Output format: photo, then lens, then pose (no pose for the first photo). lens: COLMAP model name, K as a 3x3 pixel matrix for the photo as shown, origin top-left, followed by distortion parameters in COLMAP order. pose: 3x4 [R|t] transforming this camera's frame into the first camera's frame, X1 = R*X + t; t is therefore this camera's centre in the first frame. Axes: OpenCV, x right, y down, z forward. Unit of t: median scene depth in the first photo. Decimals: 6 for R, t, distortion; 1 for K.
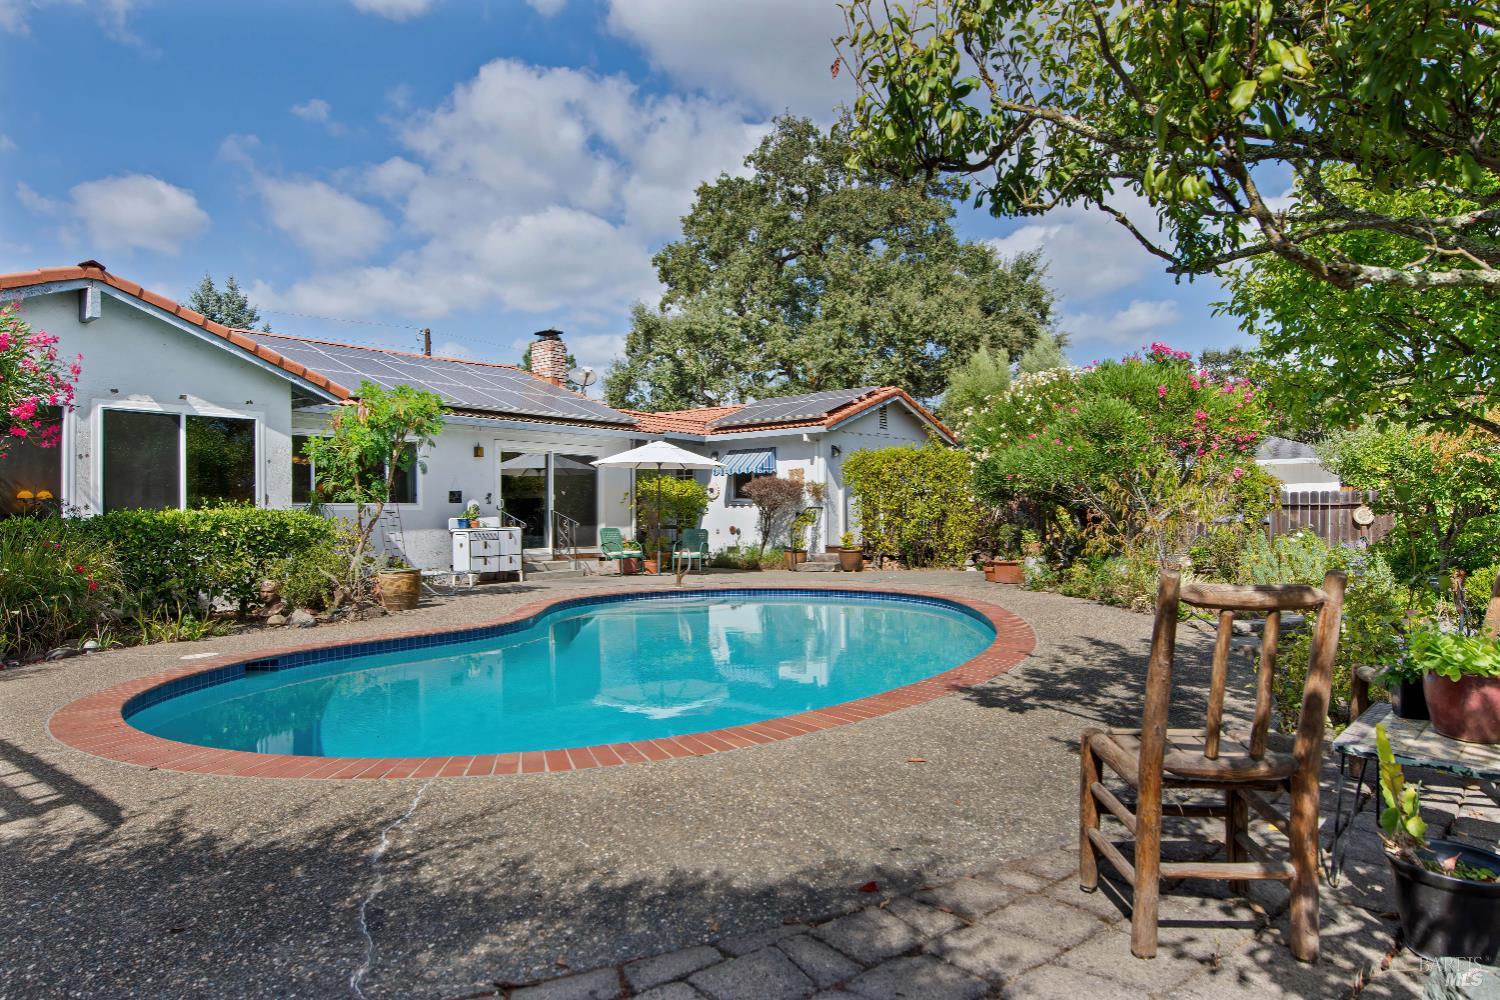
lens RADIAL K [[932.9, 0, 747.2], [0, 932.9, 501.4], [0, 0, 1]] dist [0.007794, -0.005167]
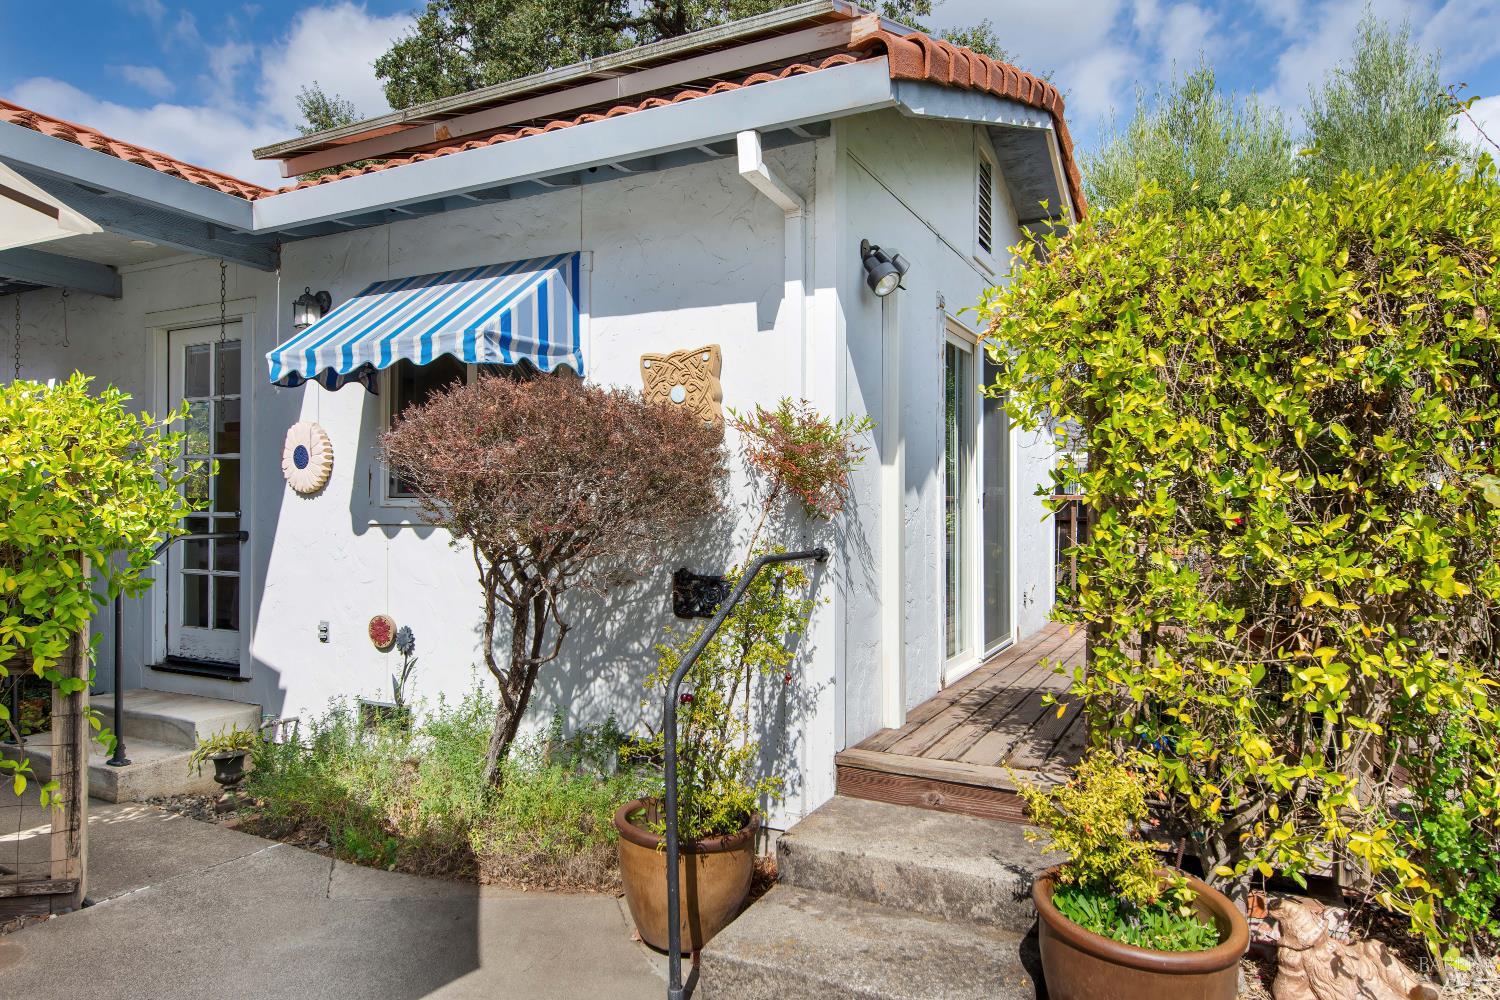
lens RADIAL K [[932.9, 0, 750.8], [0, 932.9, 496.1], [0, 0, 1]] dist [0.007794, -0.005167]
pose [[0.980388, 0.012760, 0.196665, 0.028657], [-0.015009, 0.999838, 0.009950, -0.006510], [-0.196506, -0.012707, 0.980420, 0.803075]]
